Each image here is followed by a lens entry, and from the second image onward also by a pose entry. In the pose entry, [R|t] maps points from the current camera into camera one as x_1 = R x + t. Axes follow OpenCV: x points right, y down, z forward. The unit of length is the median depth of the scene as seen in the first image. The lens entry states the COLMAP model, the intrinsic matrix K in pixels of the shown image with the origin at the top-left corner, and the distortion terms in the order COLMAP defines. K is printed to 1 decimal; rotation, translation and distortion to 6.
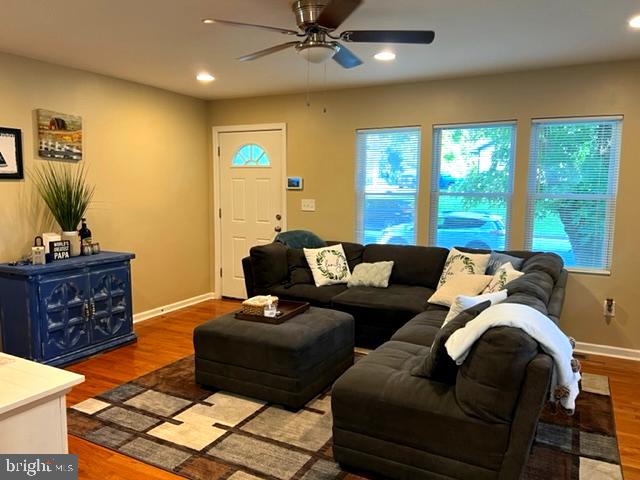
lens RADIAL K [[482.5, 0, 320.4], [0, 482.5, 239.6], [0, 0, 1]] dist [0.016116, -0.030614]
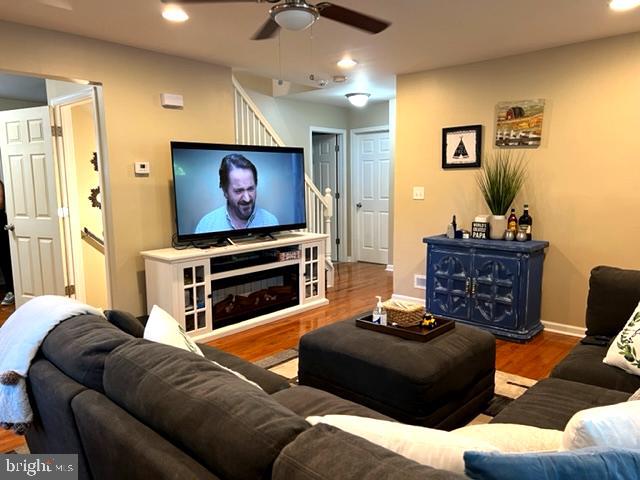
lens RADIAL K [[482.5, 0, 320.3], [0, 482.5, 241.6], [0, 0, 1]] dist [0.016116, -0.030614]
pose [[-0.268897, 0.122194, -0.955386, 0.604964], [-0.093757, 0.983888, 0.152228, -0.085288], [0.958595, 0.130508, -0.253108, 0.903632]]
